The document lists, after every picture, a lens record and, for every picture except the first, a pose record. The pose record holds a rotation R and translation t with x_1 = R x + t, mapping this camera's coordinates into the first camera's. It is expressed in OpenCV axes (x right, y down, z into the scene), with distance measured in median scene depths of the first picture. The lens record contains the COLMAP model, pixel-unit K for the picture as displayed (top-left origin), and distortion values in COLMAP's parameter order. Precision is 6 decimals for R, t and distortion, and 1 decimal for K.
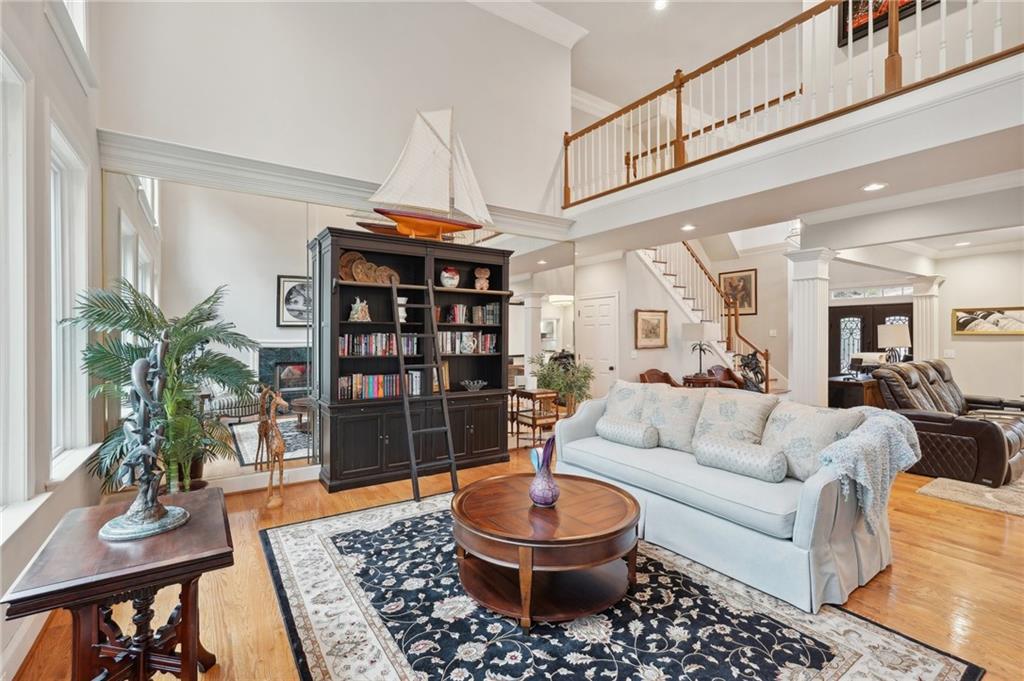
lens RADIAL K [[459.5, 0, 513.9], [0, 459.5, 338.8], [0, 0, 1]] dist [-0.011026, 0.005271]
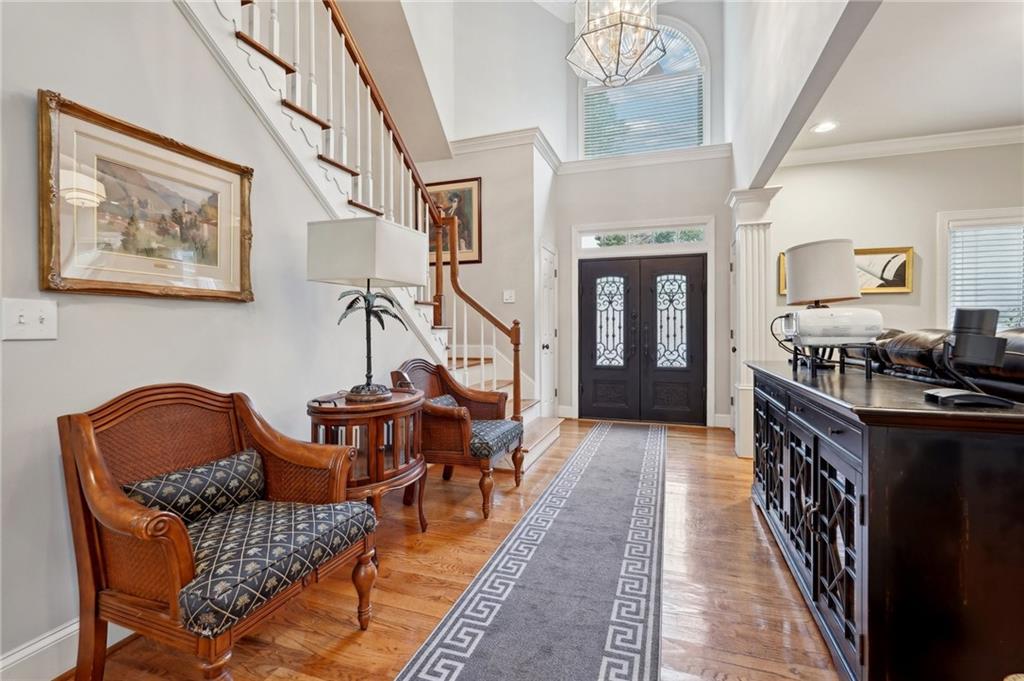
lens RADIAL K [[459.5, 0, 512.8], [0, 459.5, 331.8], [0, 0, 1]] dist [-0.011026, 0.005271]
pose [[0.799876, 0.001601, 0.600163, 0.426670], [0.001401, 0.999989, -0.004535, 0.056386], [-0.600163, 0.004468, 0.799865, 0.989072]]
